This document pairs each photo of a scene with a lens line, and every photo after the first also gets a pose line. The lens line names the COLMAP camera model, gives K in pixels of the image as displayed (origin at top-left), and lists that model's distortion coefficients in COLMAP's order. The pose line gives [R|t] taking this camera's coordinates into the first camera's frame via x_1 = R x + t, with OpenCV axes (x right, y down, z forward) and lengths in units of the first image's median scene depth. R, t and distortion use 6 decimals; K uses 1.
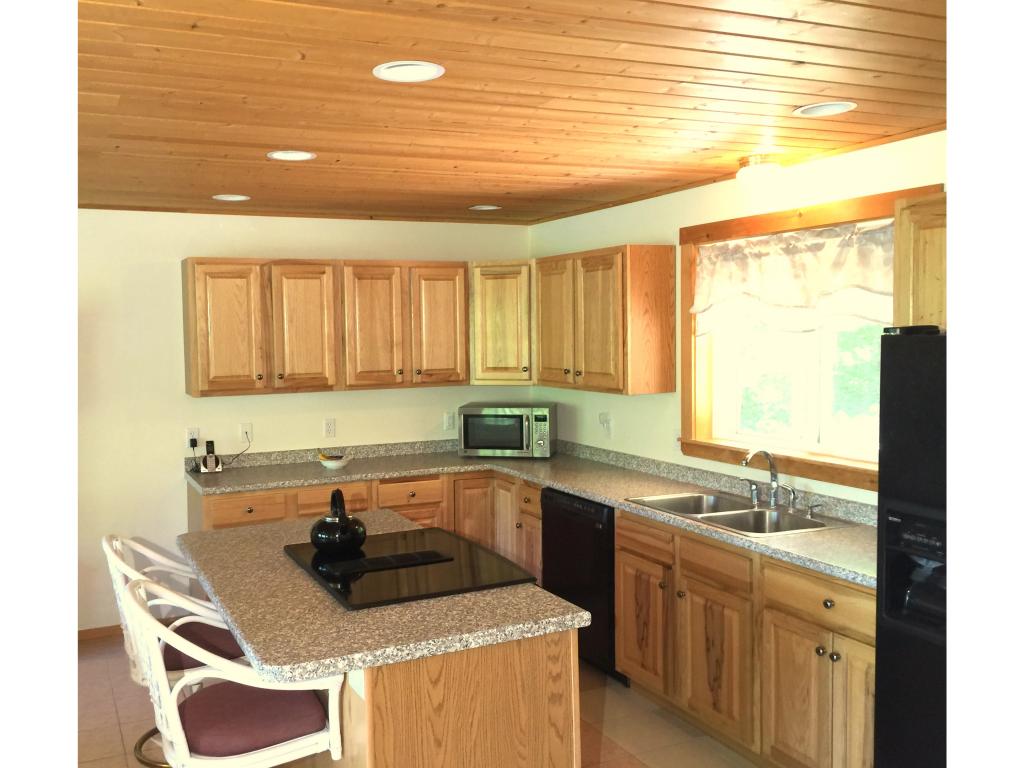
lens RADIAL K [[898.5, 0, 520.4], [0, 898.5, 375.6], [0, 0, 1]] dist [0.097954, -0.115426]
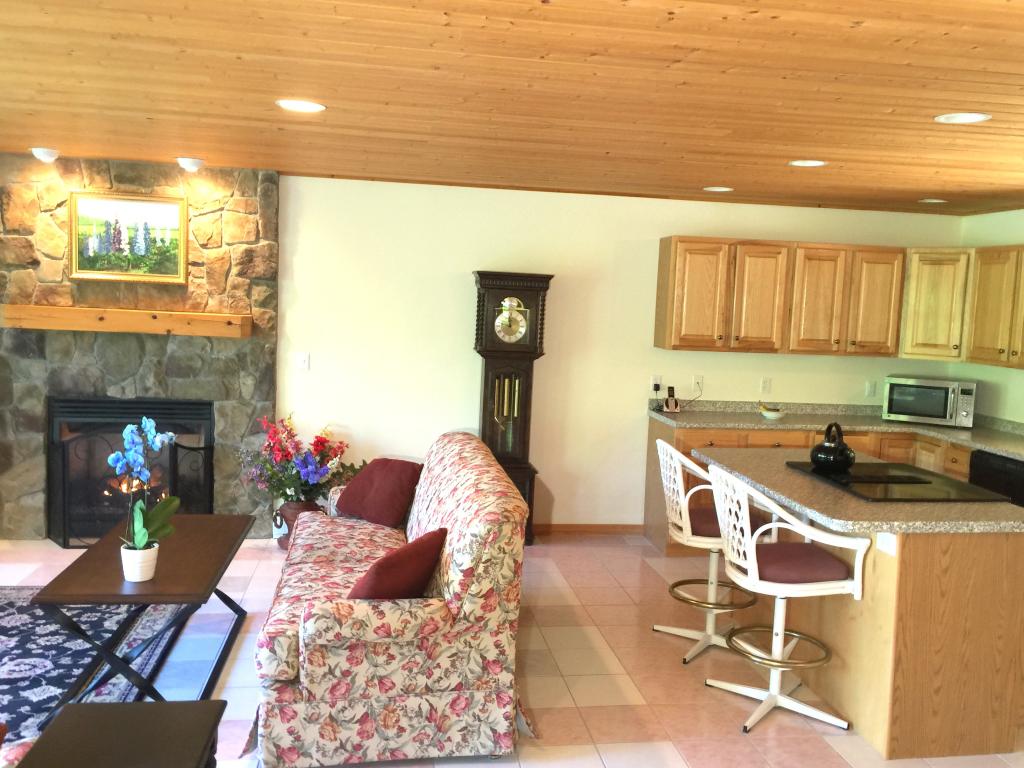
lens RADIAL K [[952.0, 0, 550.7], [0, 952.0, 388.1], [0, 0, 1]] dist [0.004598, 0.000000]
pose [[0.952970, 0.085987, -0.290609, -0.126283], [-0.075822, 0.996056, 0.046082, 0.027534], [0.293425, -0.021881, 0.955732, -0.282691]]
